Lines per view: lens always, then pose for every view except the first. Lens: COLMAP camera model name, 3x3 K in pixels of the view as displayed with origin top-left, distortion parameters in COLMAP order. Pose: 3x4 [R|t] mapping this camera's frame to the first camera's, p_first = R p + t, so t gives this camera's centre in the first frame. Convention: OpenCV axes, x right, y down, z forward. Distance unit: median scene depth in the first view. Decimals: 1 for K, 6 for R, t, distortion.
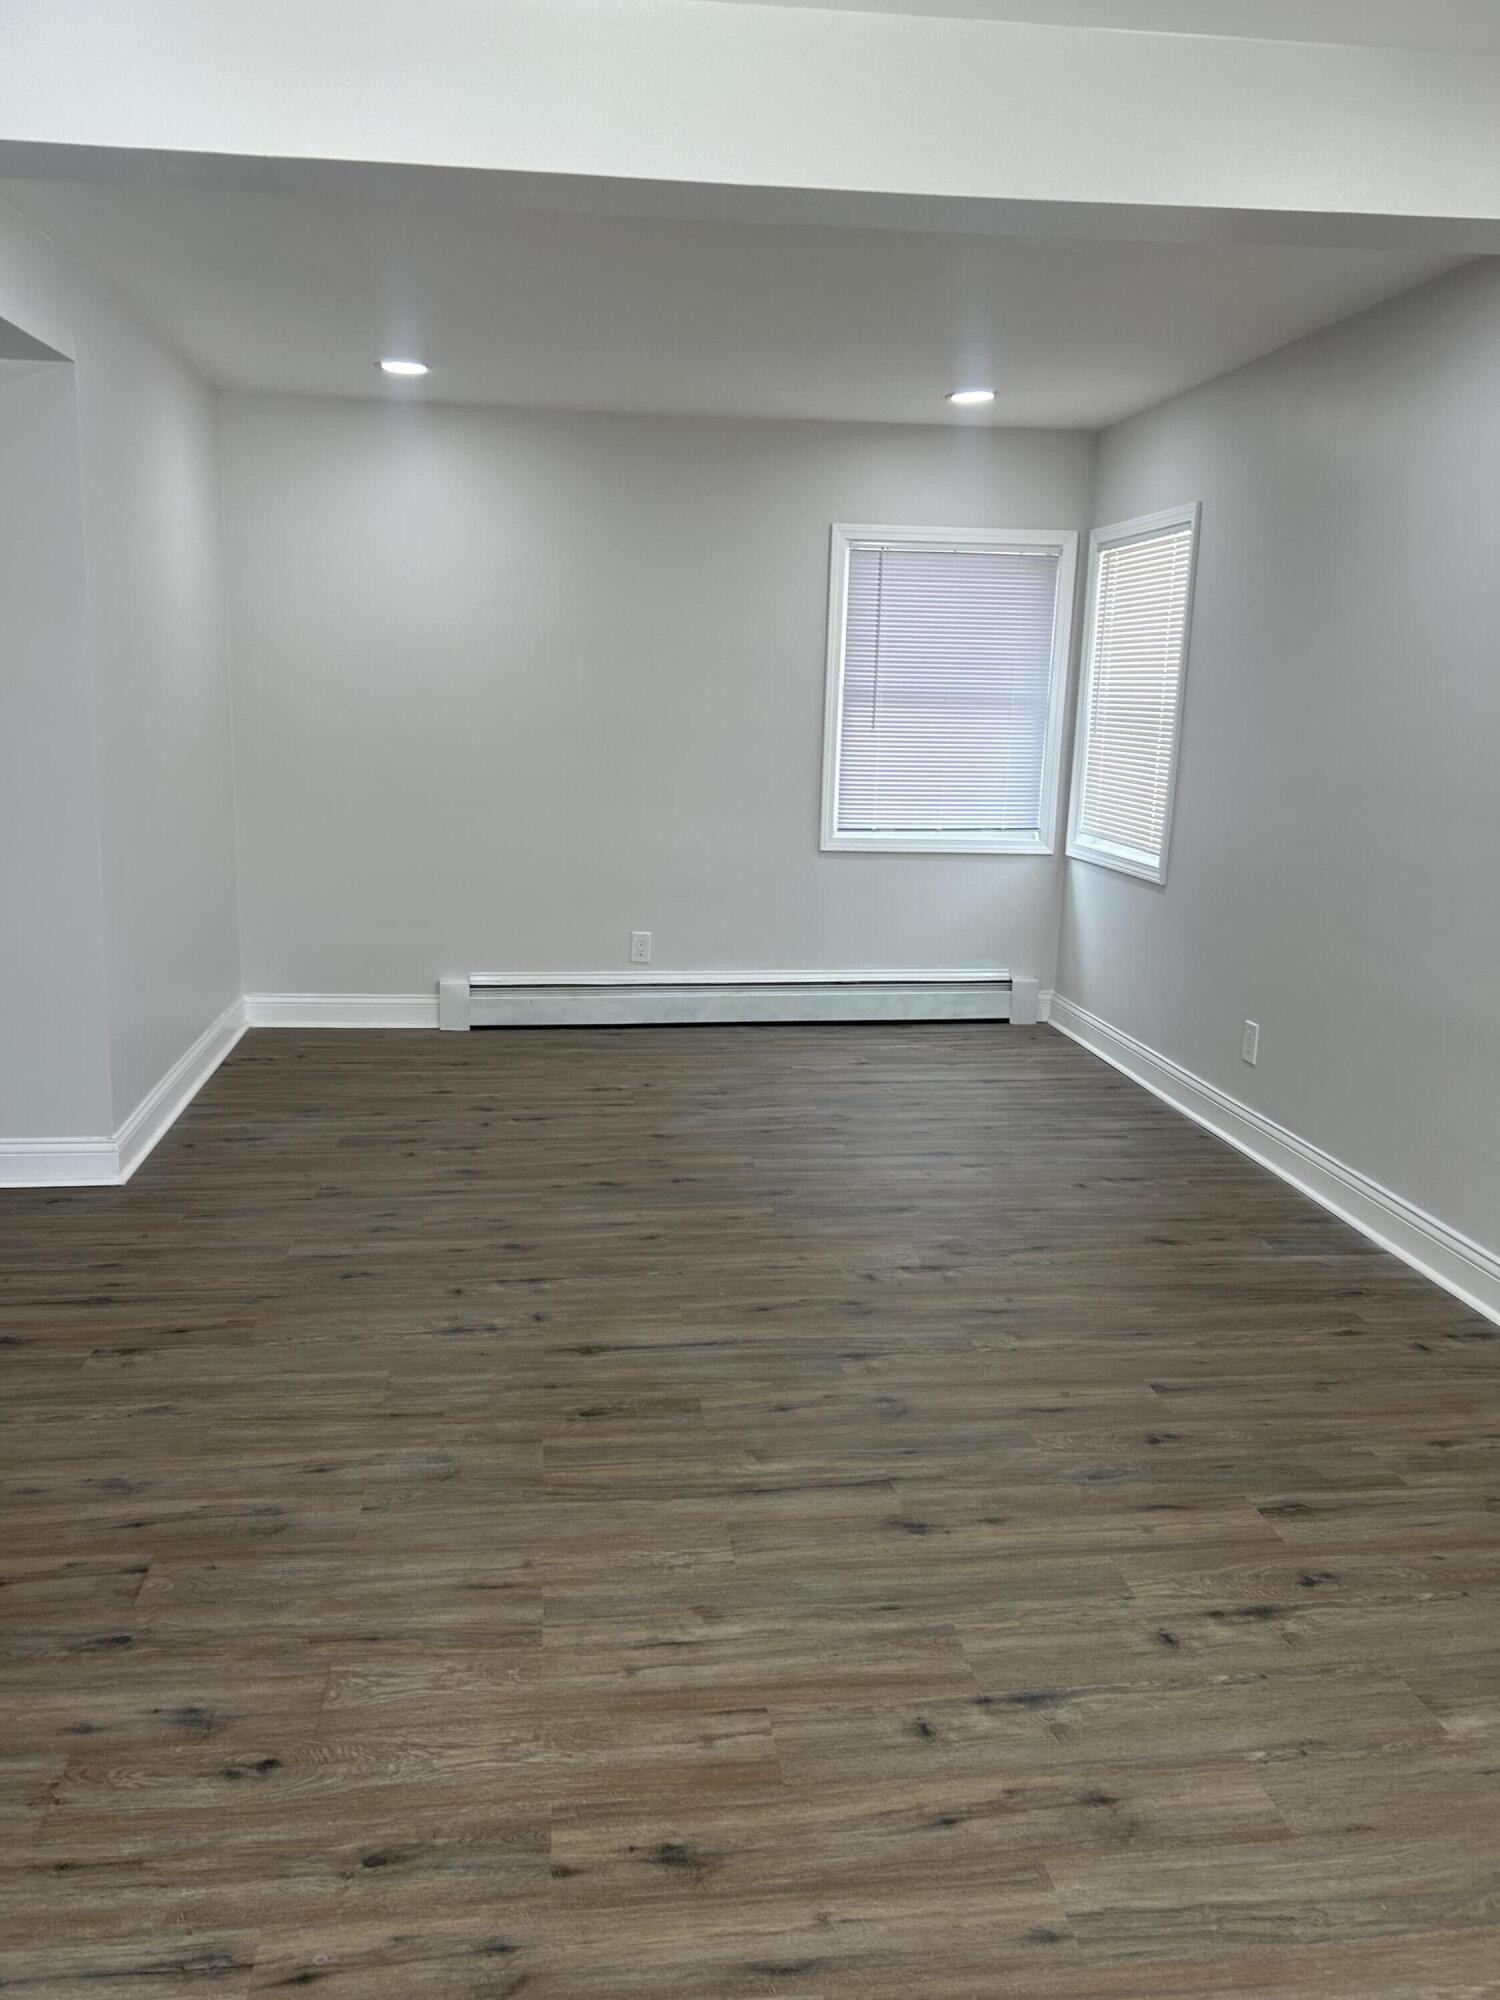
lens RADIAL K [[1528.4, 0, 752.5], [0, 1528.4, 1000.4], [0, 0, 1]] dist [0.001546, 0.007283]
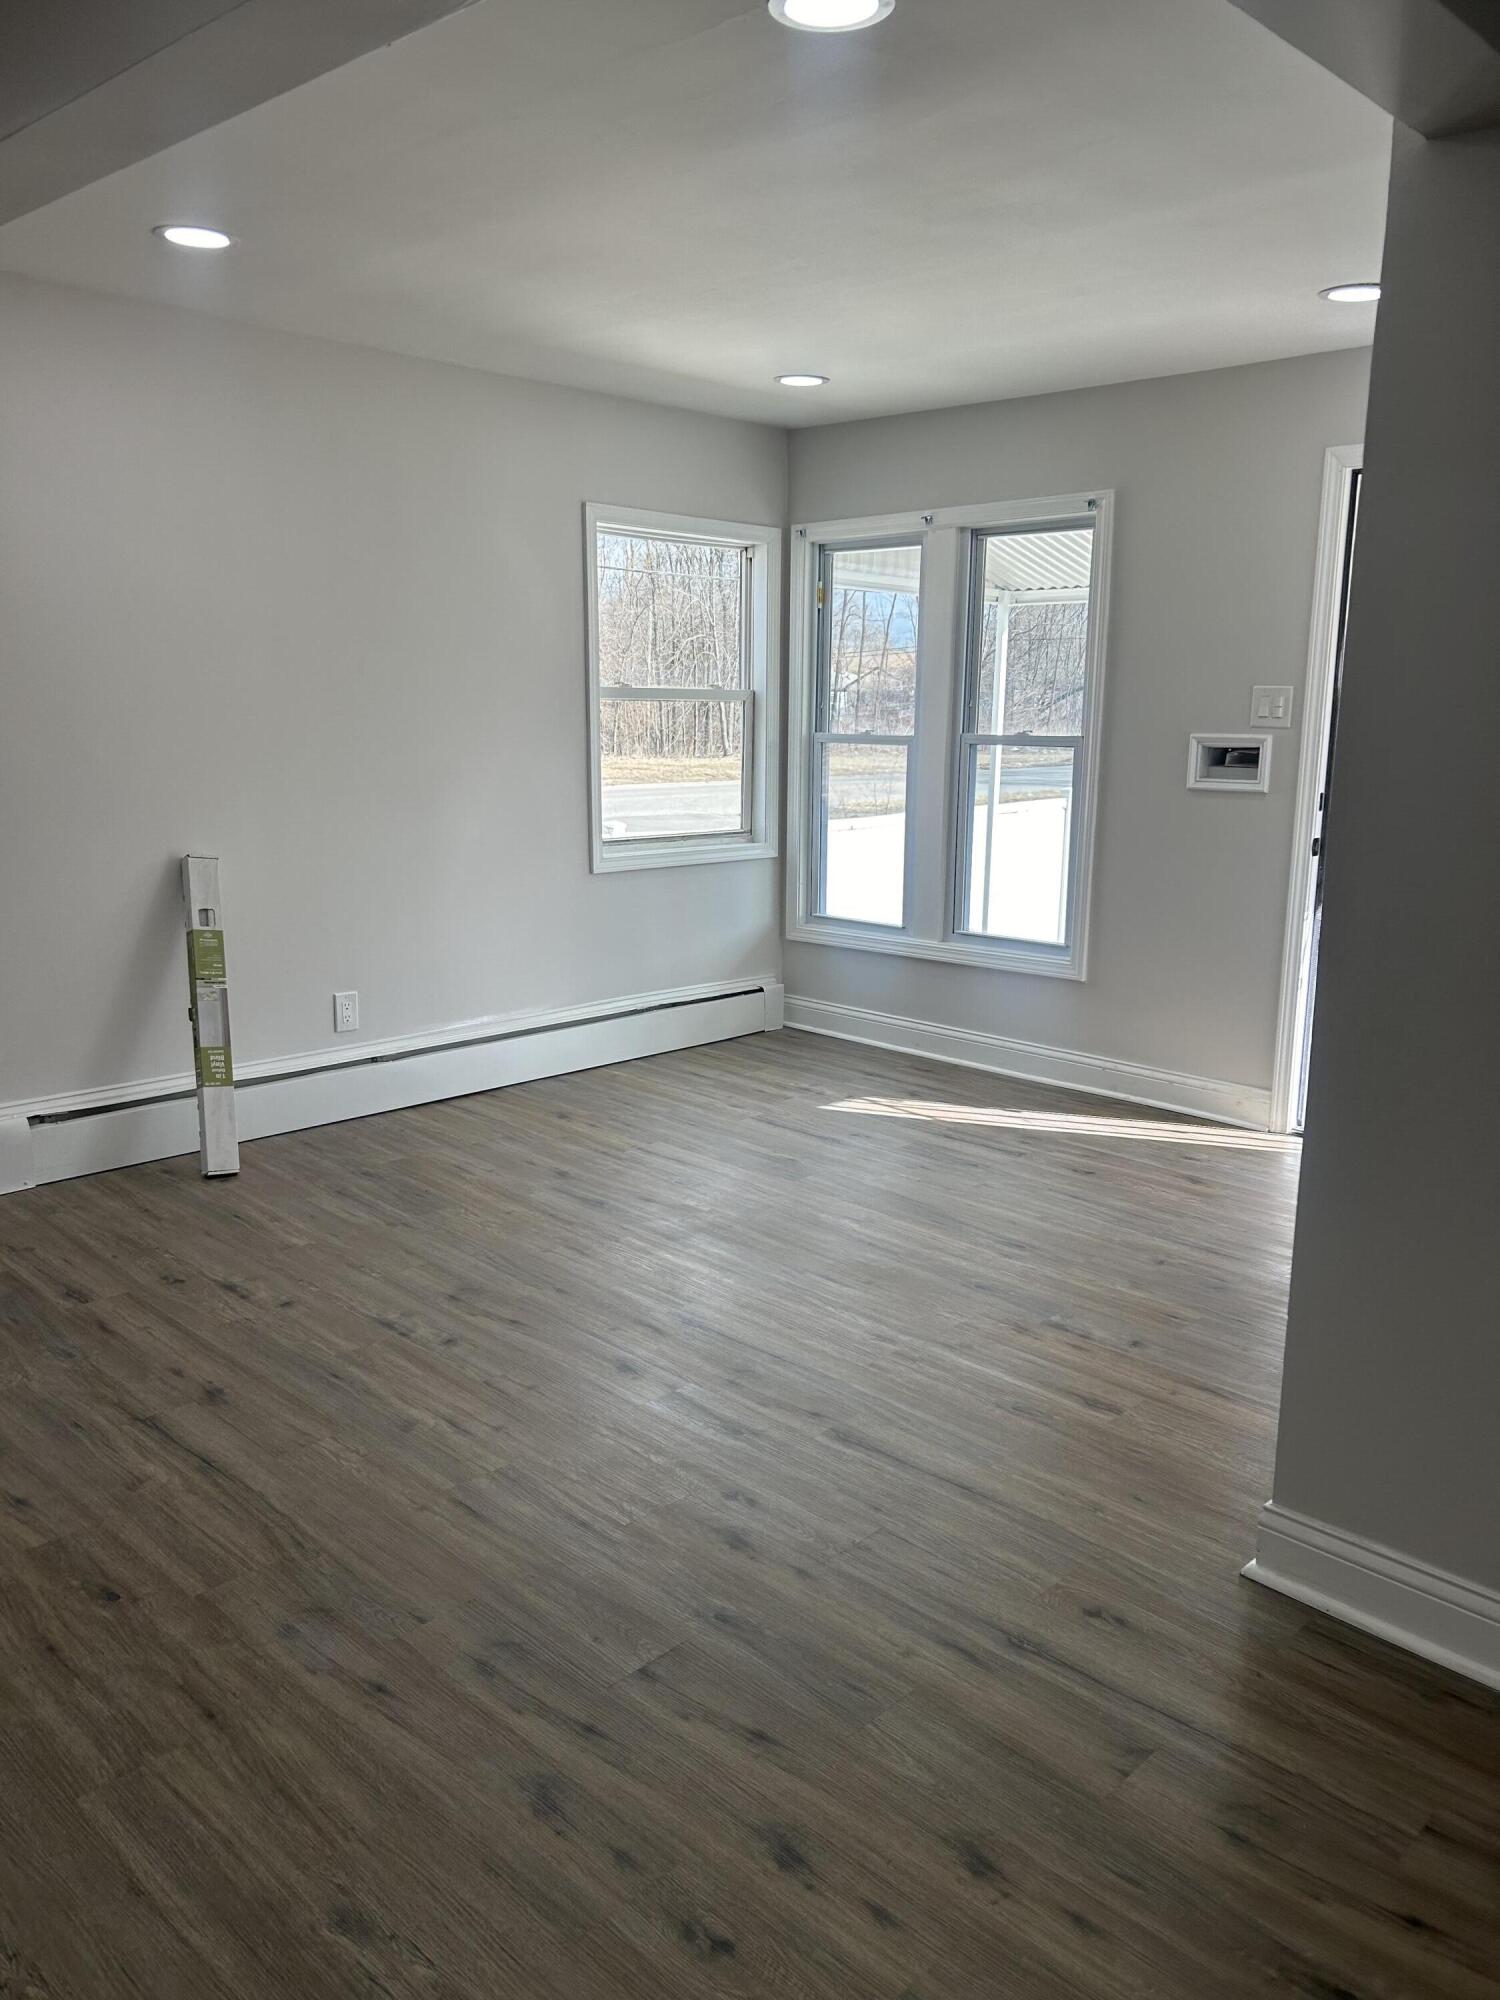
lens RADIAL K [[1528.4, 0, 750.0], [0, 1528.4, 999.7], [0, 0, 1]] dist [0.001546, 0.007283]
pose [[-0.633861, -0.189821, 0.749792, -1.001391], [0.116504, 0.934923, 0.335180, -0.292825], [-0.764622, 0.299811, -0.570497, 1.286209]]
